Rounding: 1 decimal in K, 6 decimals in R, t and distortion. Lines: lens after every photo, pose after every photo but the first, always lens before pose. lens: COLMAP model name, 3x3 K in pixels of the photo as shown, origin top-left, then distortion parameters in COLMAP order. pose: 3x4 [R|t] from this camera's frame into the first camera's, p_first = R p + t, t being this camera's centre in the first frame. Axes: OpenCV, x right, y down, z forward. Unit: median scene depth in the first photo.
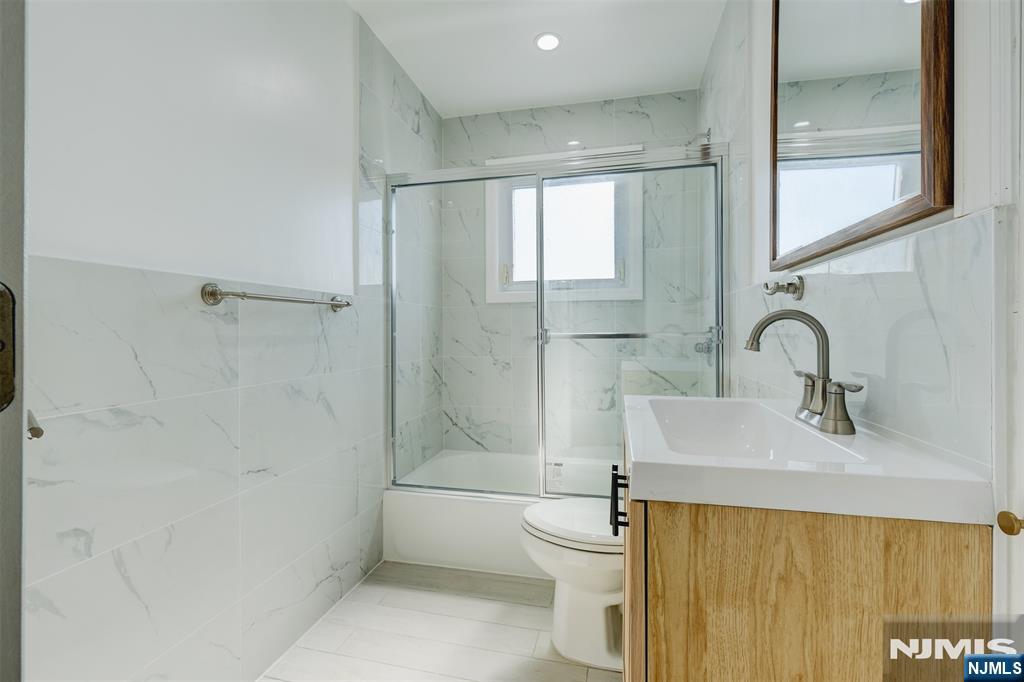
lens RADIAL K [[447.3, 0, 507.6], [0, 447.3, 334.8], [0, 0, 1]] dist [-0.006498, 0.002005]
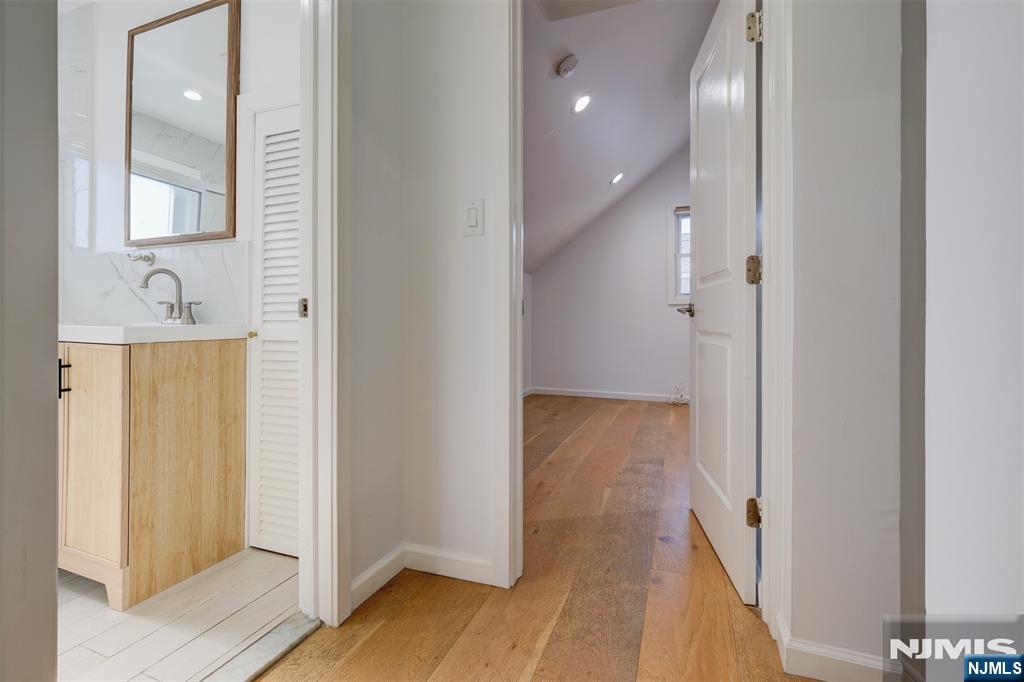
lens RADIAL K [[447.3, 0, 510.0], [0, 447.3, 323.5], [0, 0, 1]] dist [-0.006498, 0.002005]
pose [[0.131072, -0.000118, 0.991373, -1.645471], [0.001251, 0.999999, -0.000046, 0.274958], [-0.991372, 0.001247, 0.131072, -1.164319]]
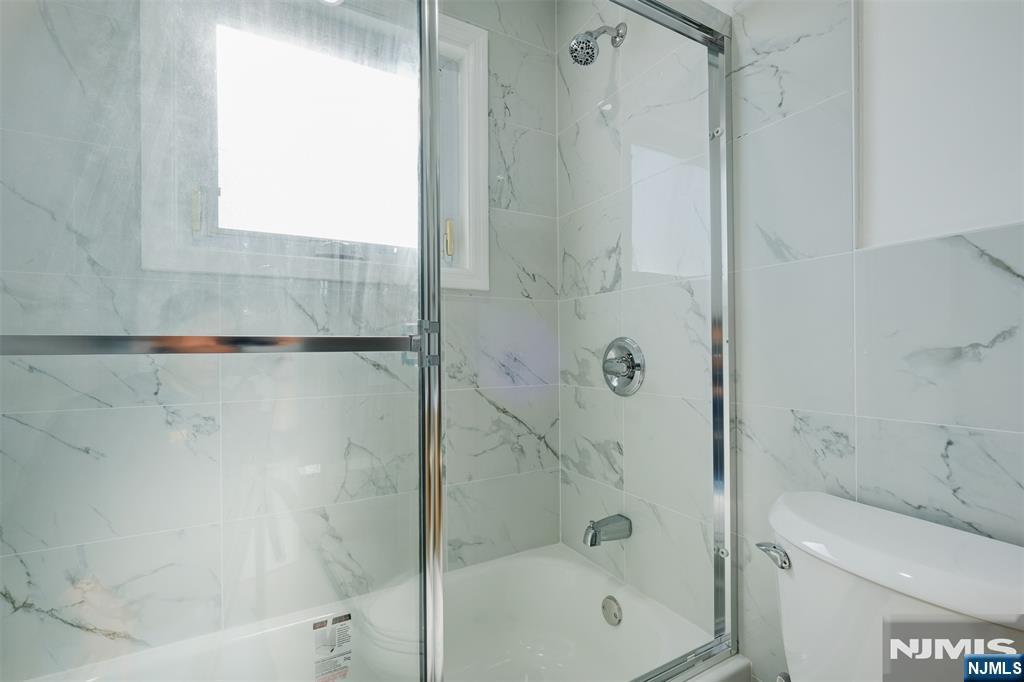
lens RADIAL K [[447.3, 0, 508.9], [0, 447.3, 350.3], [0, 0, 1]] dist [-0.006498, 0.002005]
pose [[0.734487, 0.000134, 0.678623, -0.344536], [0.011653, 0.999850, -0.012810, 0.040612], [-0.678523, 0.017317, 0.734375, 2.236032]]
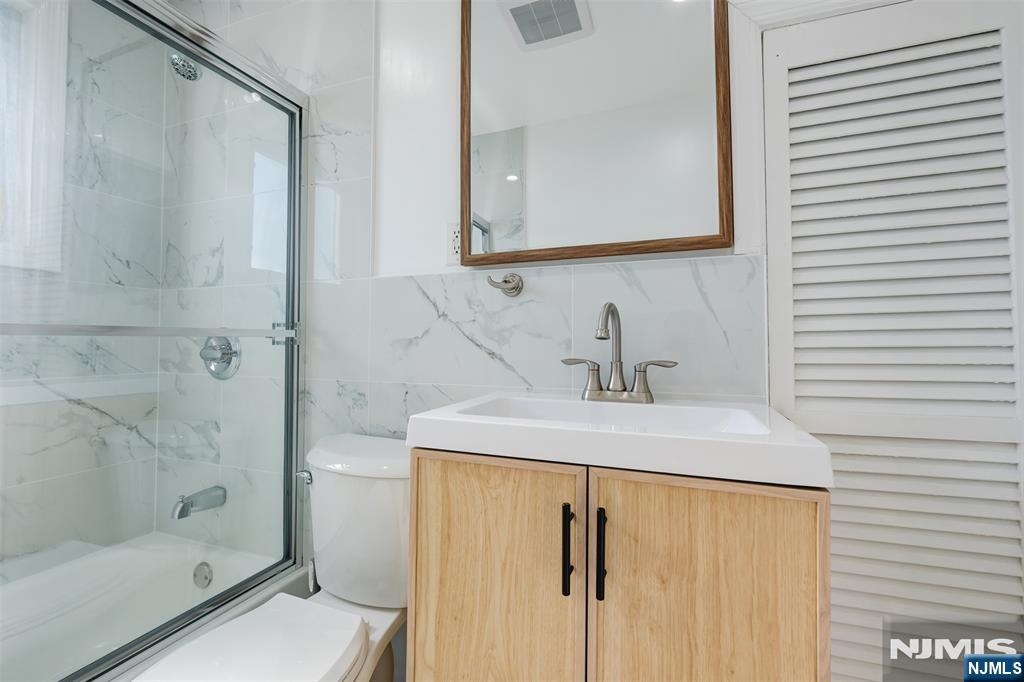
lens RADIAL K [[447.3, 0, 517.0], [0, 447.3, 333.3], [0, 0, 1]] dist [-0.006498, 0.002005]
pose [[0.119938, 0.030417, 0.992315, -0.716527], [0.007547, 0.999474, -0.031549, 0.077664], [-0.992753, 0.011273, 0.119645, 1.533870]]
